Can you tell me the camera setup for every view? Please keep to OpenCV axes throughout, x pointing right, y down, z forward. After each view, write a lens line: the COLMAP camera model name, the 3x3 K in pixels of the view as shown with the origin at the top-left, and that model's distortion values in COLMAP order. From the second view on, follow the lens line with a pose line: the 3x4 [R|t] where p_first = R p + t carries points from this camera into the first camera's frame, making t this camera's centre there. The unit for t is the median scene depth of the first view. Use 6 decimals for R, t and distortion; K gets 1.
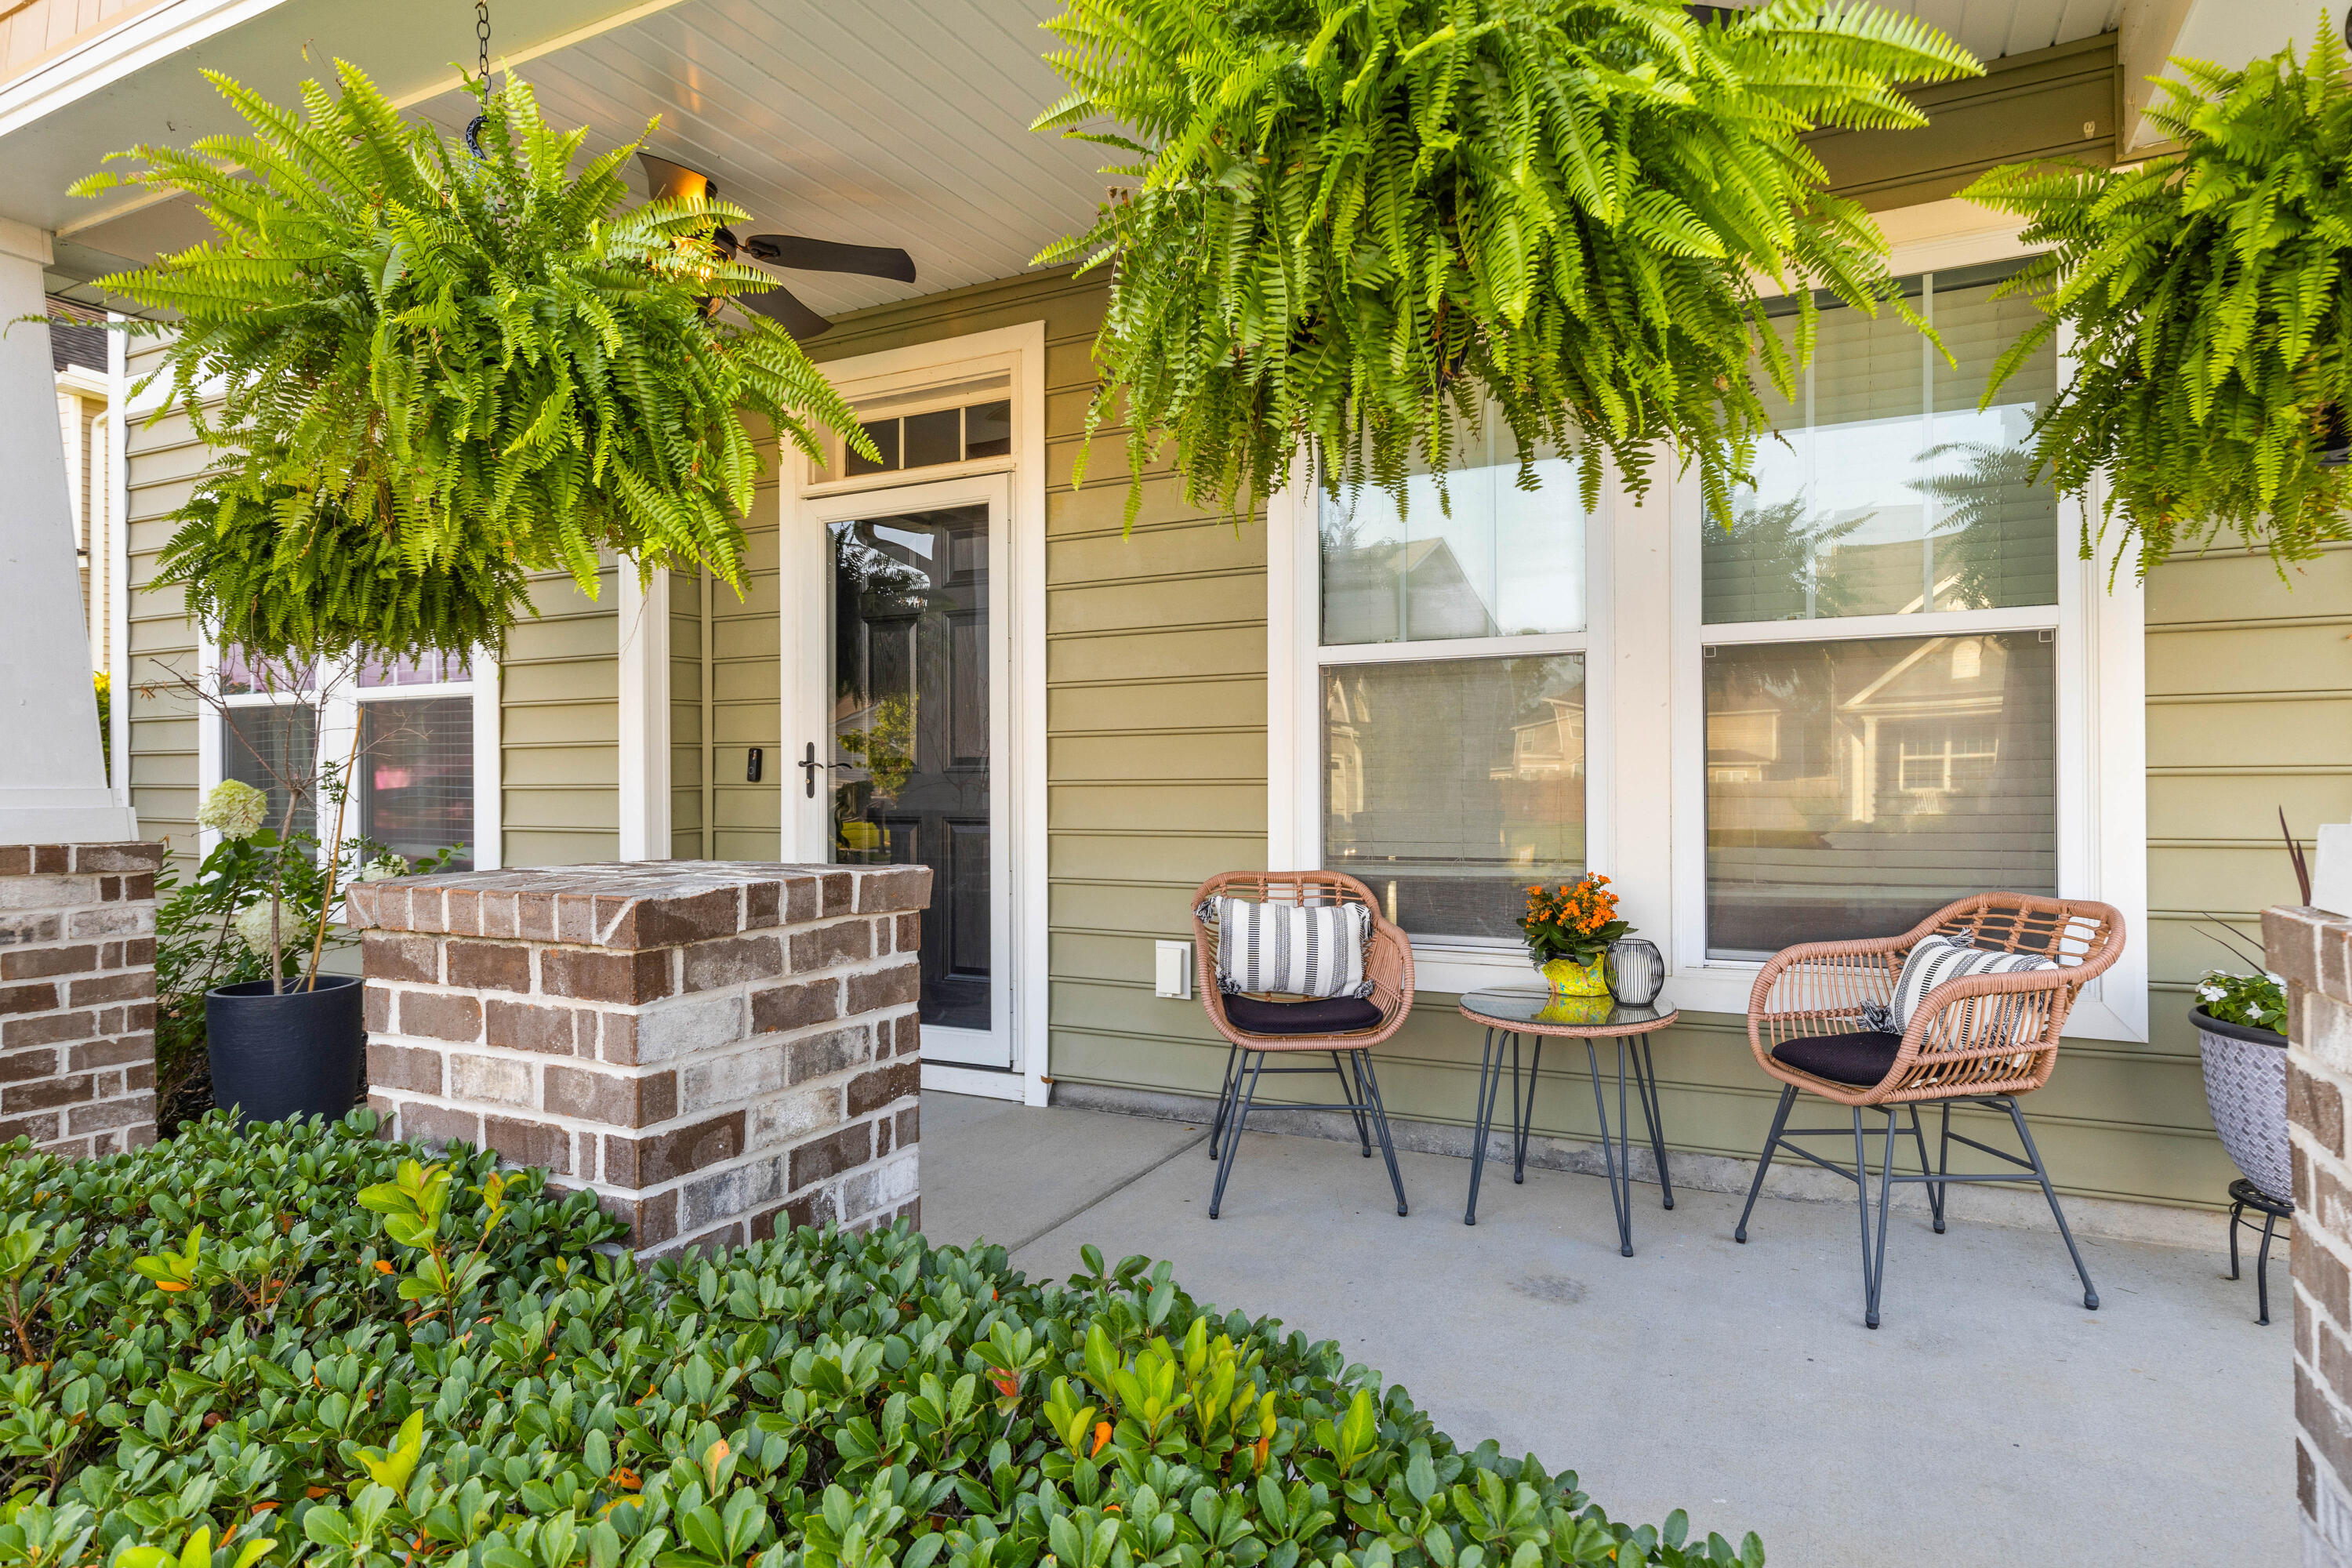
lens RADIAL K [[1284.3, 0, 1178.2], [0, 1284.3, 781.7], [0, 0, 1]] dist [-0.006424, -0.000295]
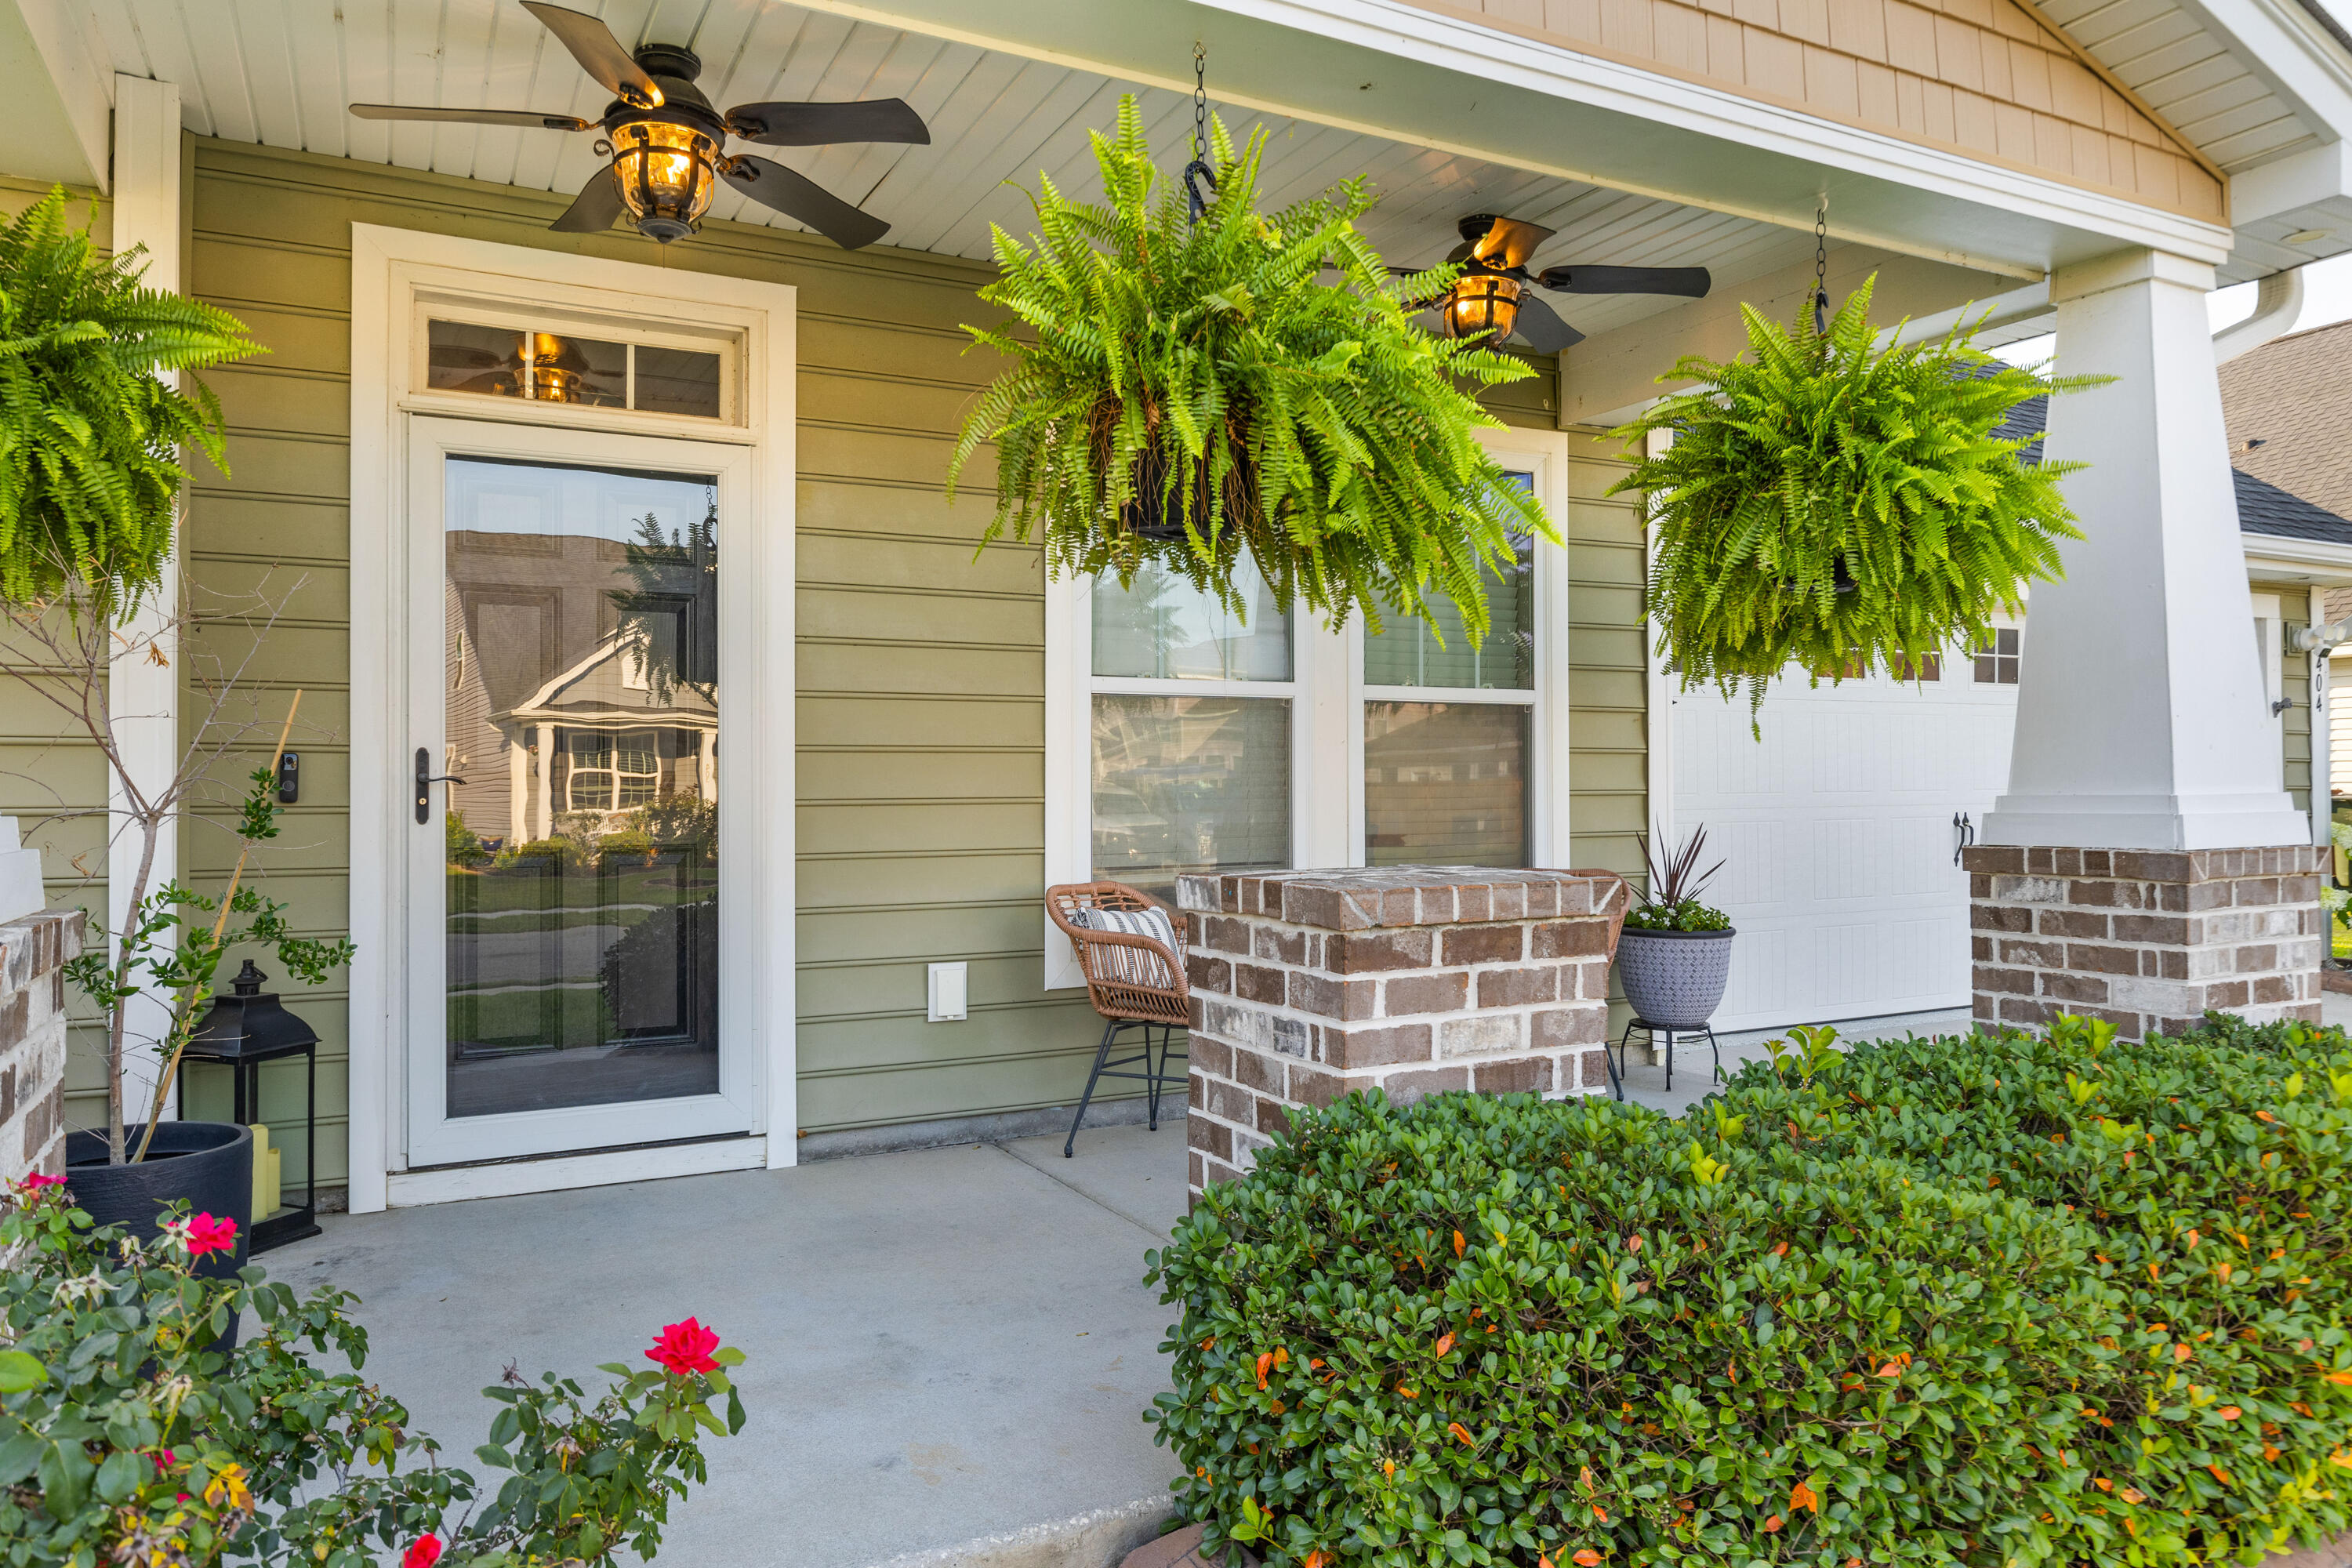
lens RADIAL K [[1575.5, 0, 1181.9], [0, 1575.5, 782.5], [0, 0, 1]] dist [0.004773, 0.000350]
pose [[0.581869, 0.007114, 0.813251, -1.919185], [0.002969, 0.999936, -0.010871, -0.000092], [-0.813277, 0.008740, 0.581811, 0.325600]]
